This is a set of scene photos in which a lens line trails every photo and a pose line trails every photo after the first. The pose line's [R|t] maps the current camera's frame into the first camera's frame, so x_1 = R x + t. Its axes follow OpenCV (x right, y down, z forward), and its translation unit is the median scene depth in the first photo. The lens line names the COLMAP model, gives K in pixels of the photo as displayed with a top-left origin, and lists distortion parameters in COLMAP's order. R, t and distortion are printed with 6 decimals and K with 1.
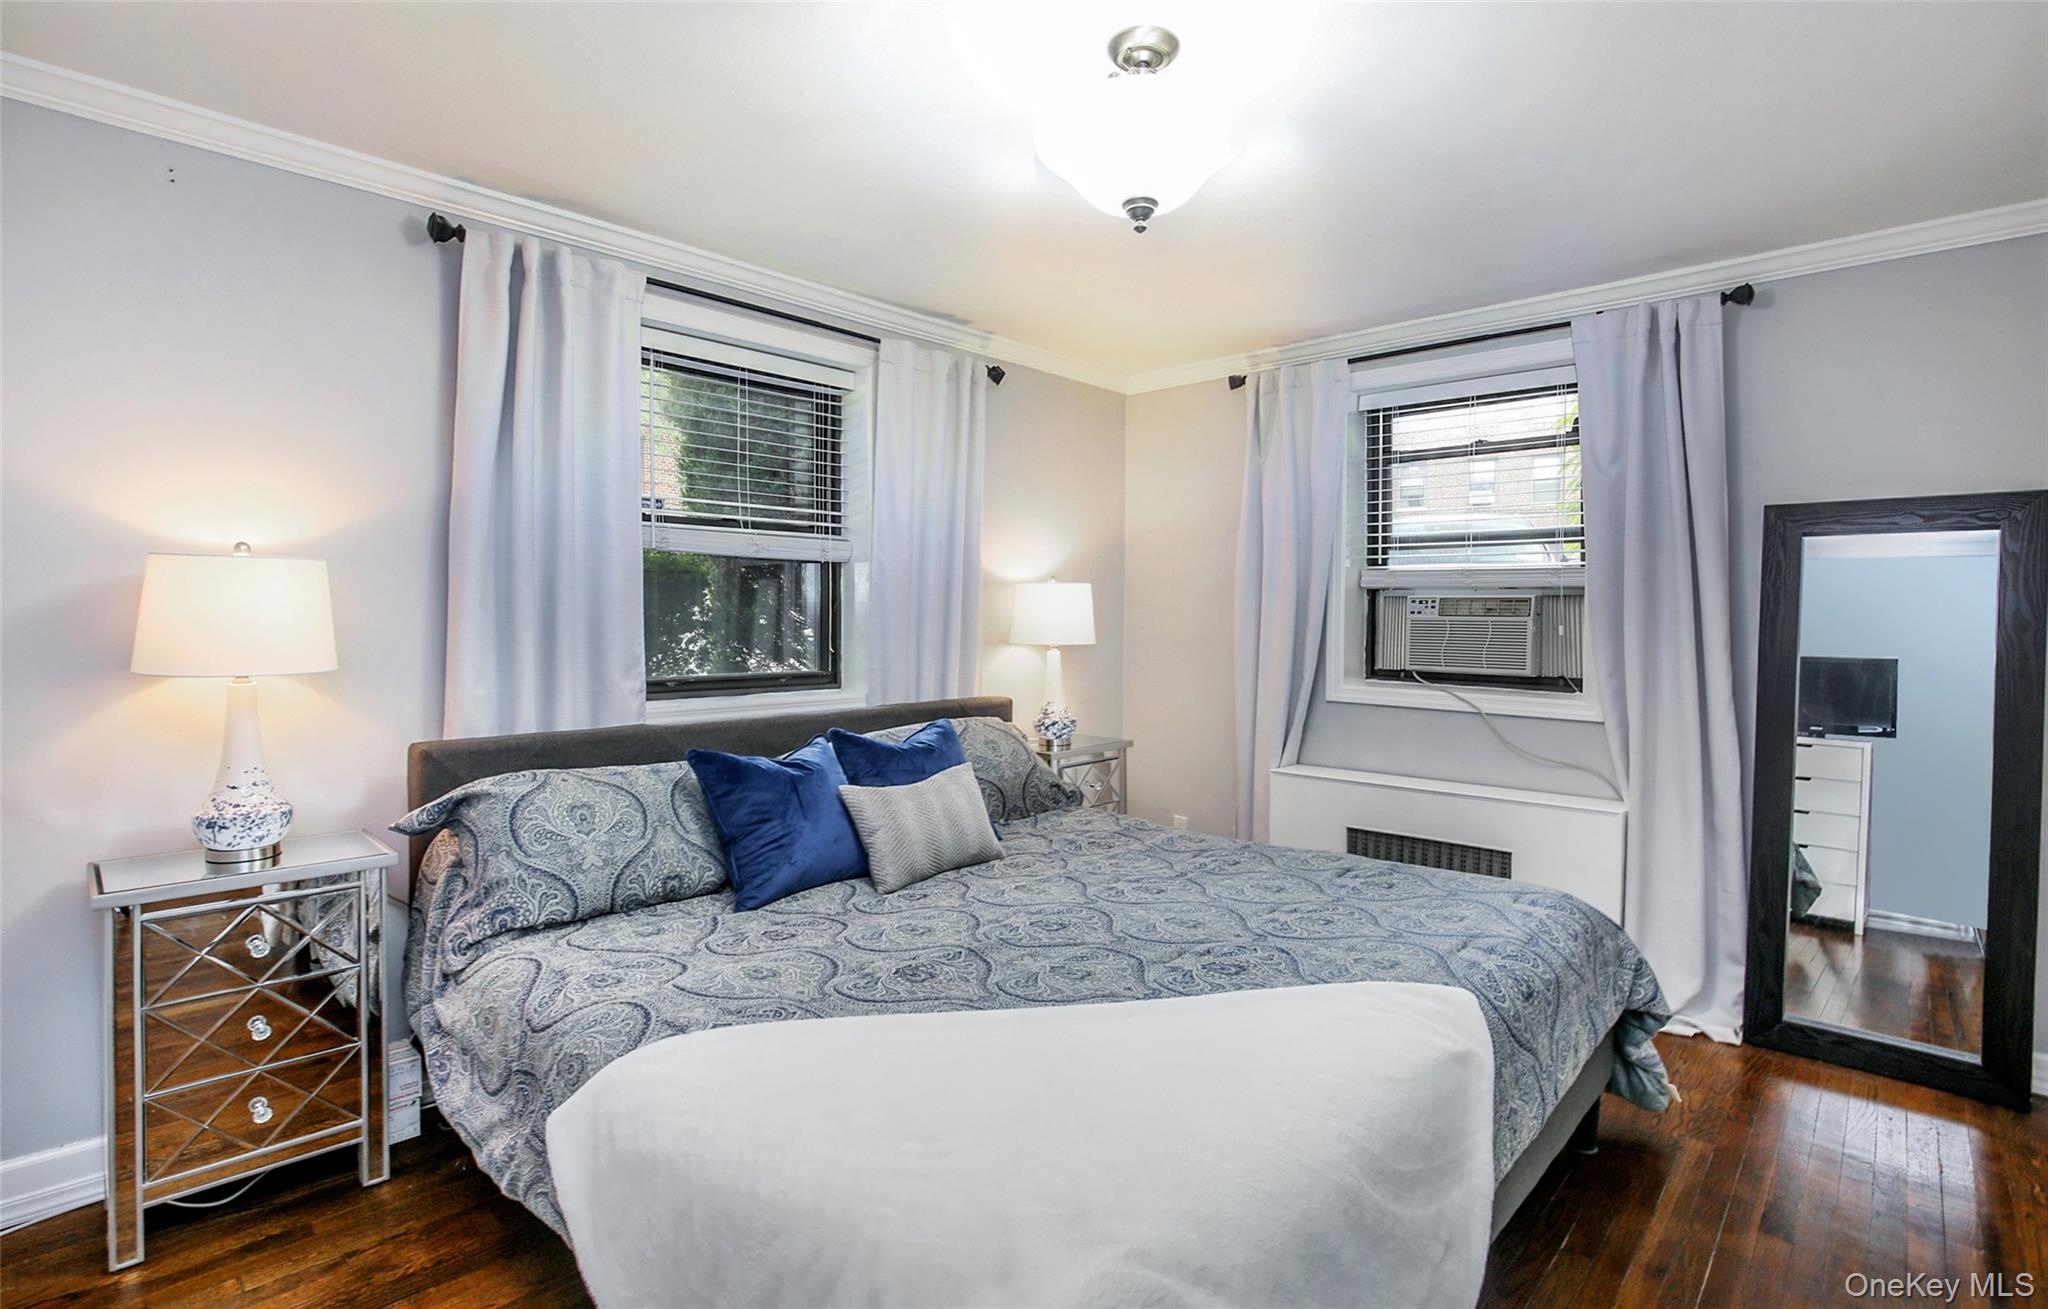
lens RADIAL K [[963.3, 0, 1020.9], [0, 963.3, 630.1], [0, 0, 1]] dist [0.017923, -0.000081]
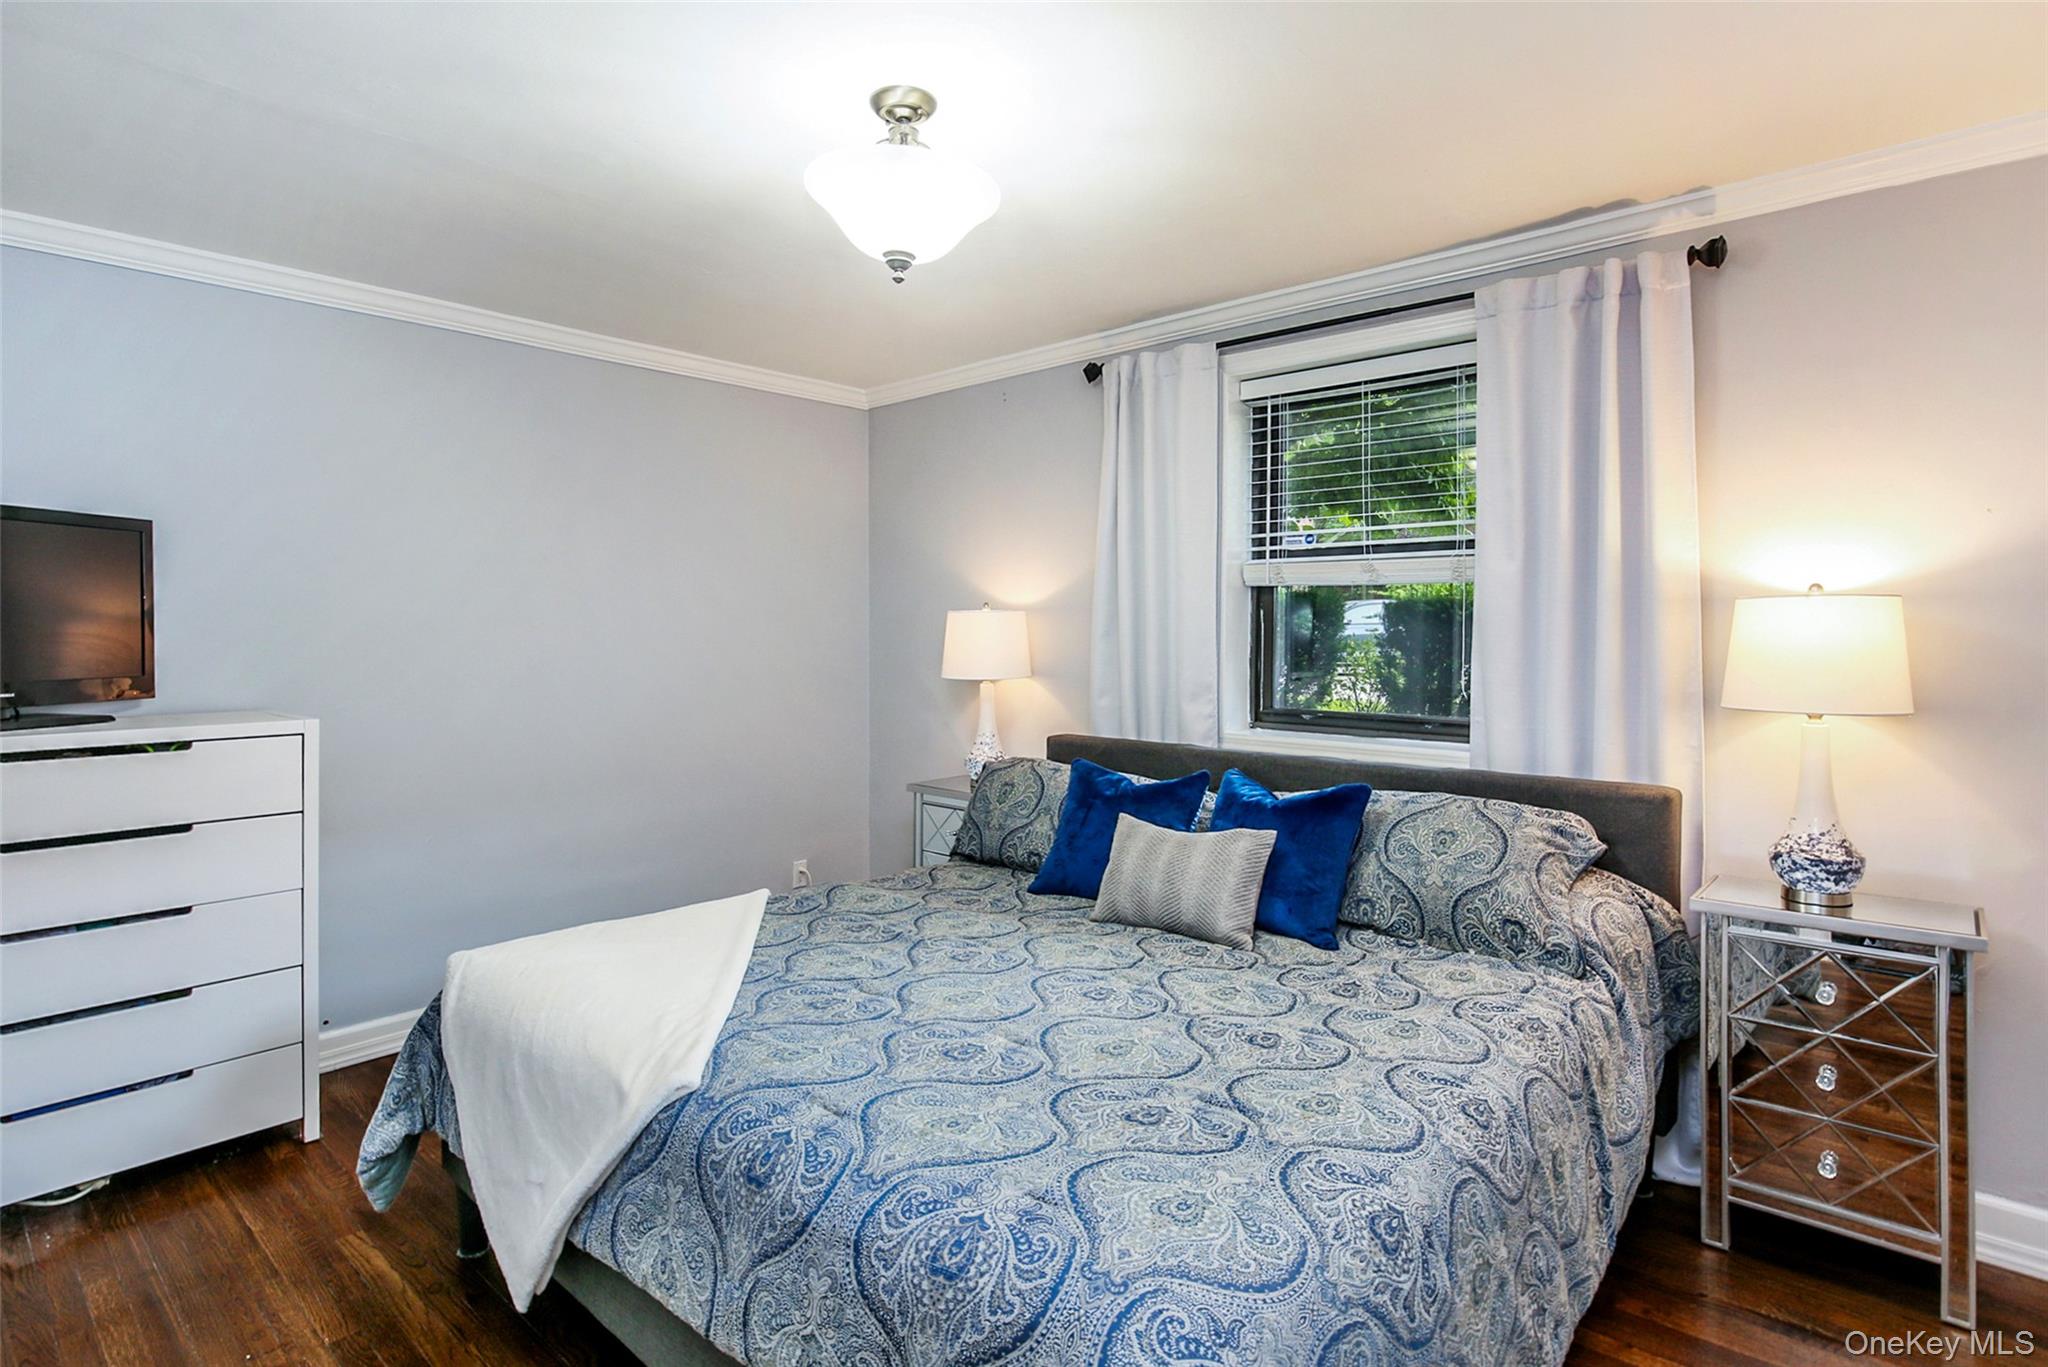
lens RADIAL K [[1068.7, 0, 1024.0], [0, 1068.7, 683.5], [0, 0, 1]] dist [-0.037767, -0.000018]
pose [[0.029802, 0.044703, -0.998556, 0.719004], [-0.023914, 0.998745, 0.043998, -0.019076], [0.999270, 0.022569, 0.030833, 0.644775]]
